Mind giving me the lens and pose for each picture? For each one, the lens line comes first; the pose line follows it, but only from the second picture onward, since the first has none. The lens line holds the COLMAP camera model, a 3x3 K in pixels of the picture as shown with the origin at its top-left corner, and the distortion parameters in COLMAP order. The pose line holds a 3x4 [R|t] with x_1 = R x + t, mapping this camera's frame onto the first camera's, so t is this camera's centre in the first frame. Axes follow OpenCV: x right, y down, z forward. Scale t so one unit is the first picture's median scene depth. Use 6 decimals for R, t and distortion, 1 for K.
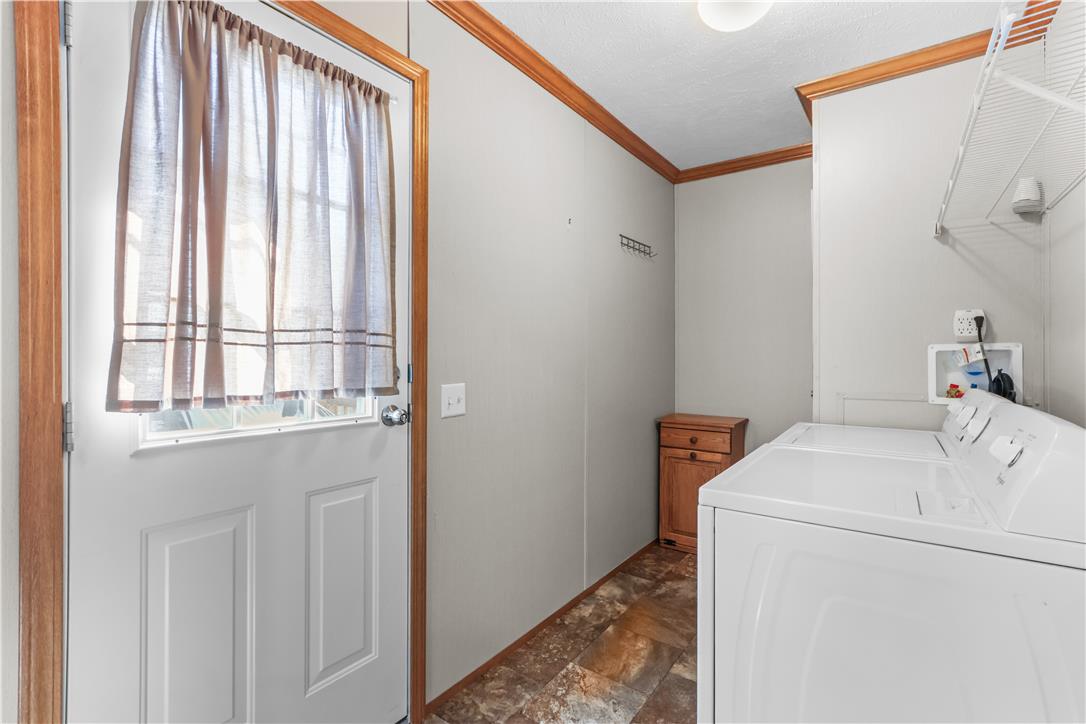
lens RADIAL K [[504.2, 0, 539.7], [0, 504.2, 354.0], [0, 0, 1]] dist [0.000189, 0.000014]
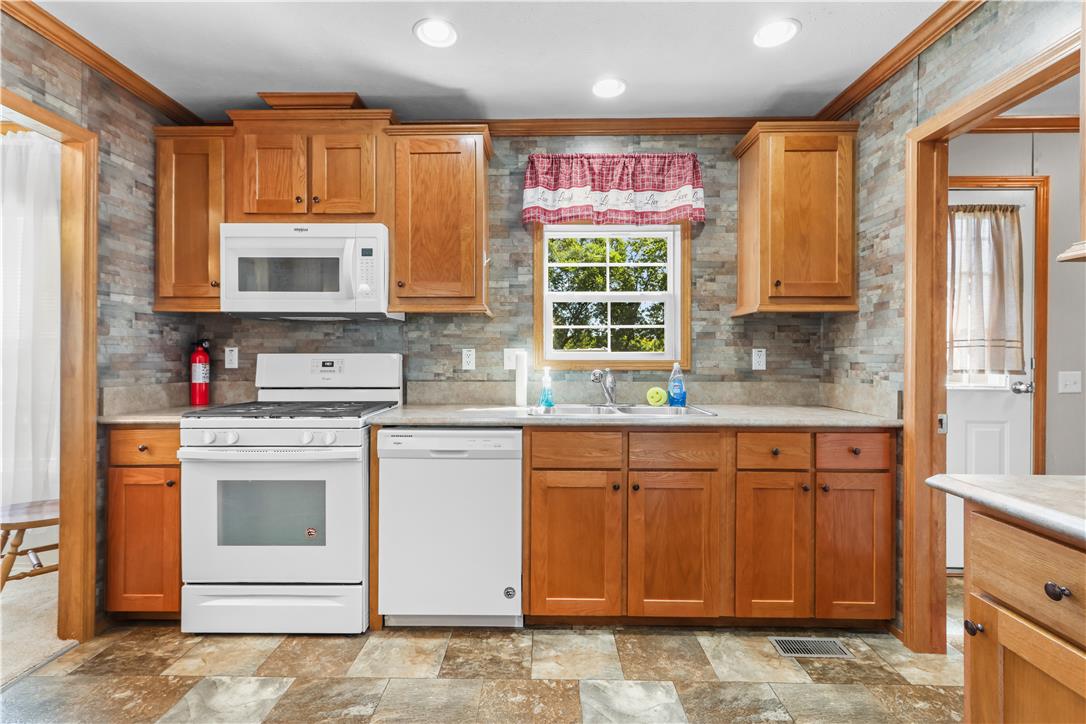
lens RADIAL K [[504.2, 0, 539.7], [0, 504.2, 354.0], [0, 0, 1]] dist [0.000189, 0.000014]
pose [[0.567943, 0.002503, -0.823064, 0.204606], [-0.002482, 0.999996, 0.001329, 0.009715], [0.823064, 0.001288, 0.567947, -1.400603]]
